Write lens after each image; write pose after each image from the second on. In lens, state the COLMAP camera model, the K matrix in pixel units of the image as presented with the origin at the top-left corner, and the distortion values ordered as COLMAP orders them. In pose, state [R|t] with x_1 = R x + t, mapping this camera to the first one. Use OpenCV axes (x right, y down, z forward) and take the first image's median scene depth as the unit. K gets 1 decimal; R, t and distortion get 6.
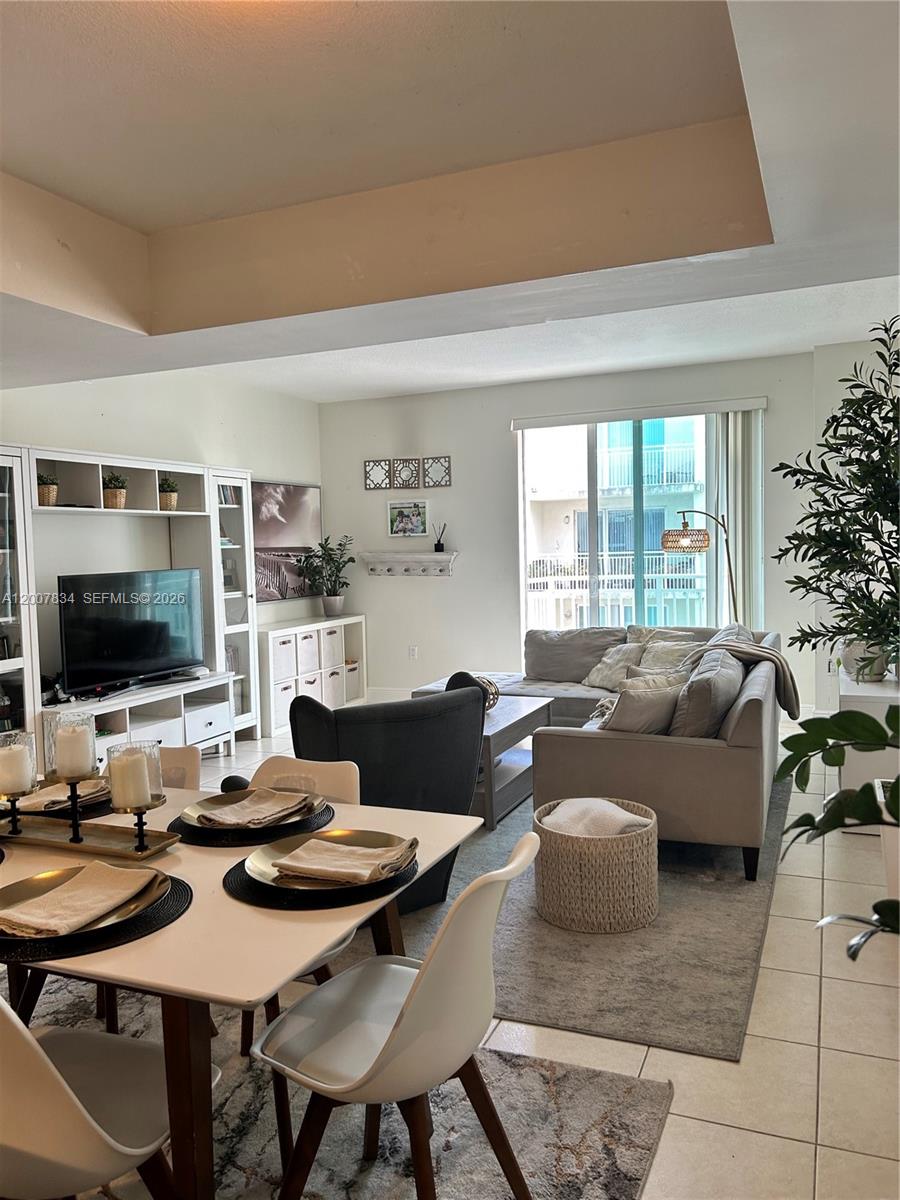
lens RADIAL K [[909.1, 0, 451.8], [0, 909.1, 603.2], [0, 0, 1]] dist [0.044275, -0.027688]
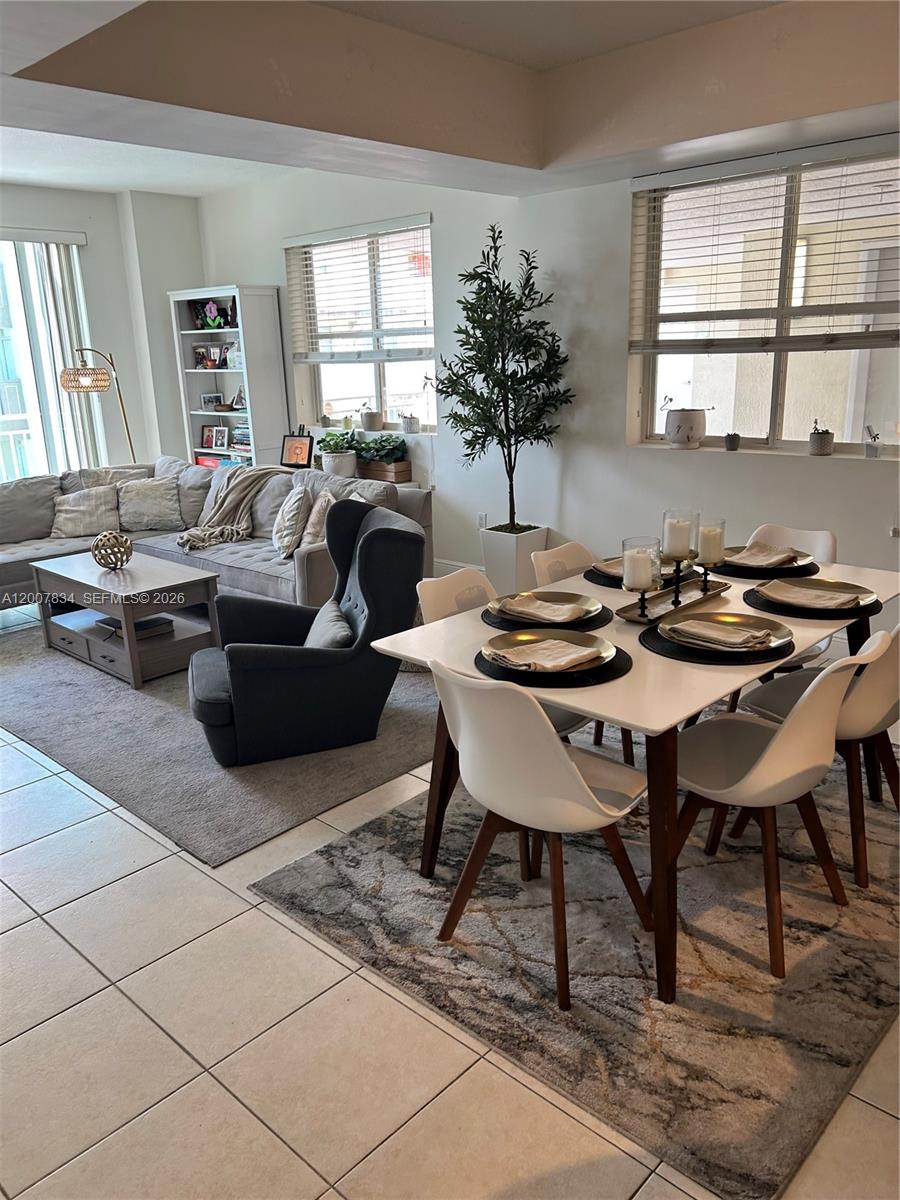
lens RADIAL K [[909.1, 0, 438.0], [0, 909.1, 599.8], [0, 0, 1]] dist [0.044275, -0.027688]
pose [[0.357401, -0.237058, 0.903365, -0.451282], [0.080650, 0.971471, 0.223022, -0.021155], [-0.930462, -0.006852, 0.366324, 0.228670]]
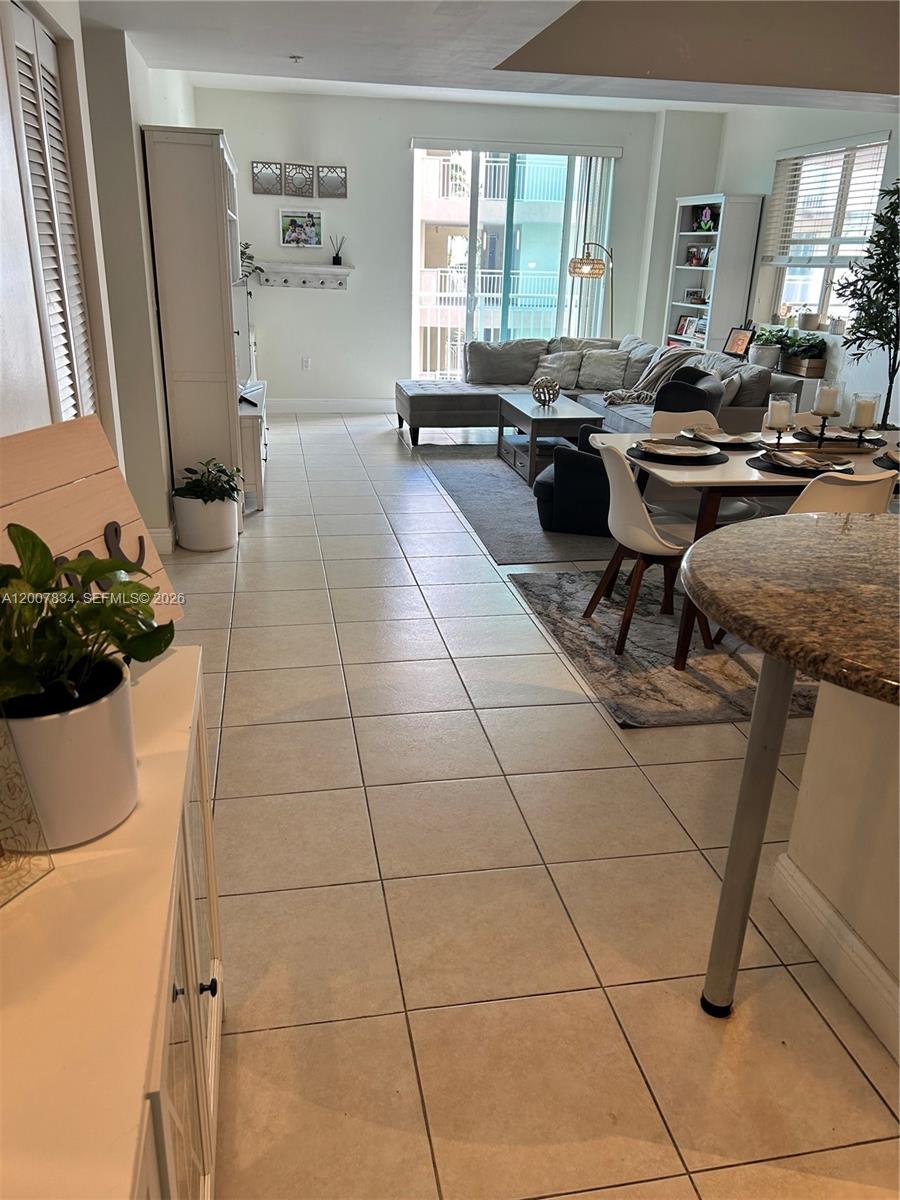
lens RADIAL K [[909.1, 0, 456.4], [0, 909.1, 592.9], [0, 0, 1]] dist [0.044275, -0.027688]
pose [[0.825307, -0.156162, 0.542662, -0.532521], [-0.010767, 0.956473, 0.291621, -0.003129], [-0.564582, -0.246520, 0.787703, -0.013704]]
